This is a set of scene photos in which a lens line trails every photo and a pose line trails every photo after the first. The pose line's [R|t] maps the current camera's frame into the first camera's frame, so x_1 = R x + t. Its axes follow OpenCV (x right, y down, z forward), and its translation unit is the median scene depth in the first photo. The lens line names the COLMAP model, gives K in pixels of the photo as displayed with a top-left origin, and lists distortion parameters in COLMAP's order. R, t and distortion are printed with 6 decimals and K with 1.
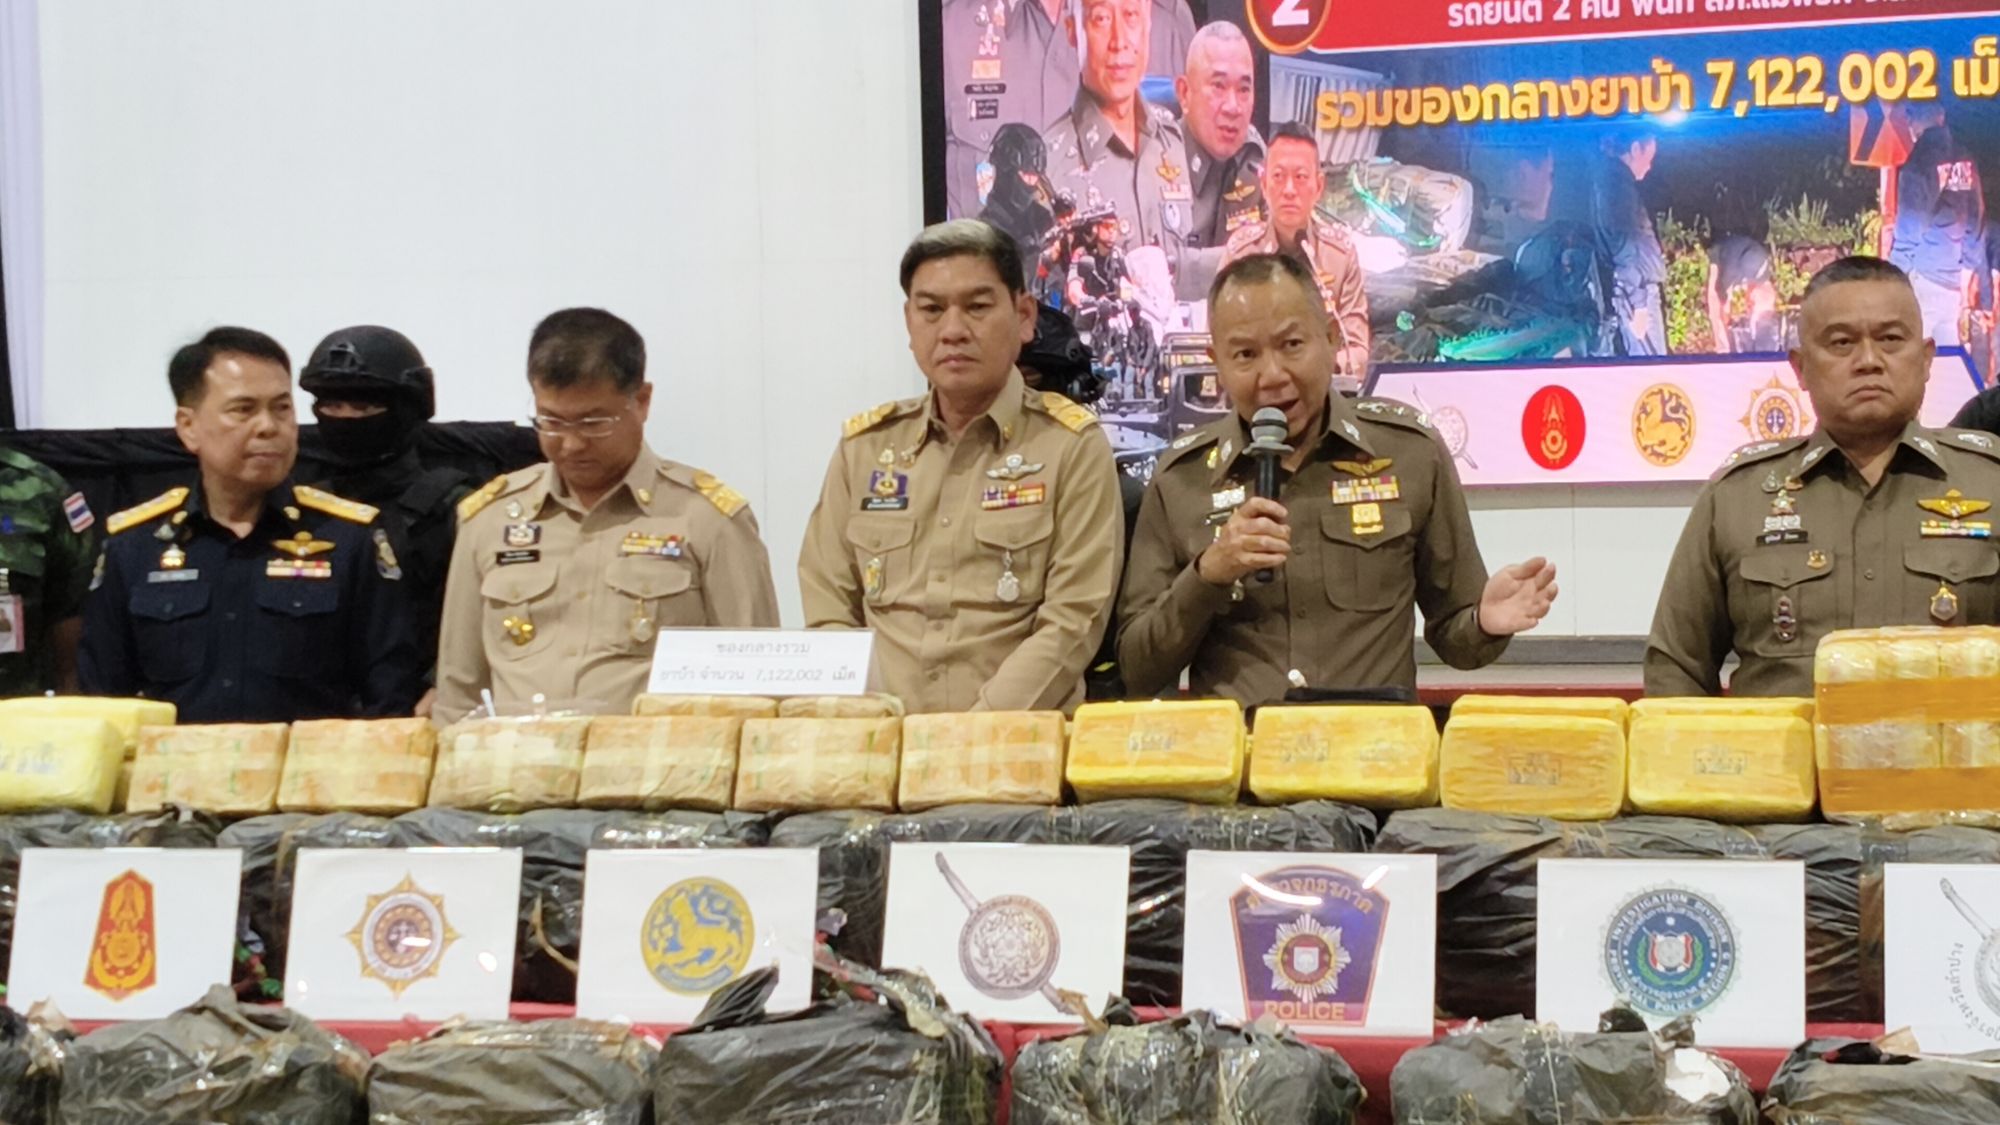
lens RADIAL K [[3654.5, 0, 1037.7], [0, 3654.5, 498.2], [0, 0, 1]] dist [0.233327, -0.452917]
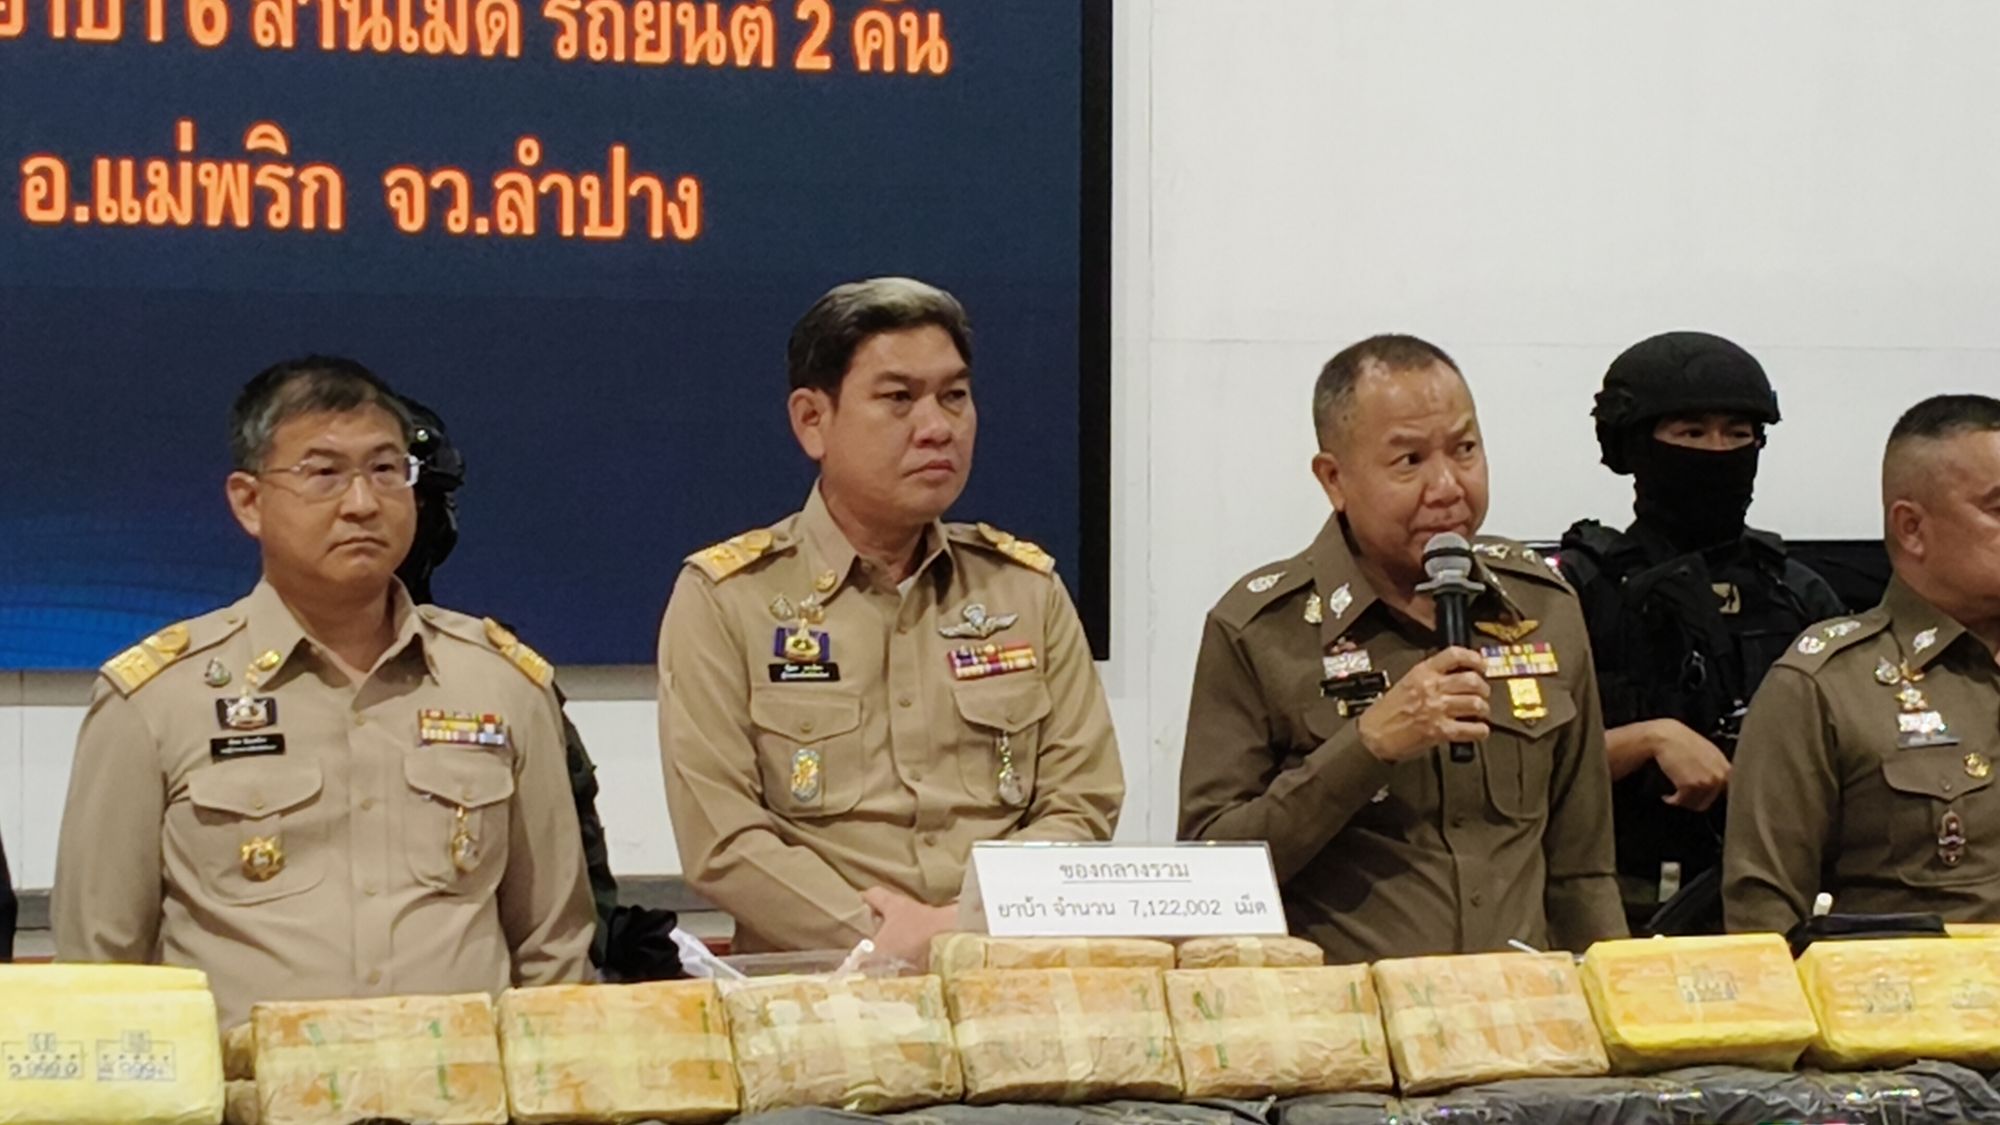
lens RADIAL K [[5195.3, 0, 1000.0], [0, 5195.3, 562.5], [0, 0, 1]] dist [0.313048, -0.710088]
pose [[0.815739, 0.027468, 0.577768, -0.706484], [-0.010255, 0.999402, -0.033035, 0.016054], [-0.578329, 0.021023, 0.815532, 0.208511]]
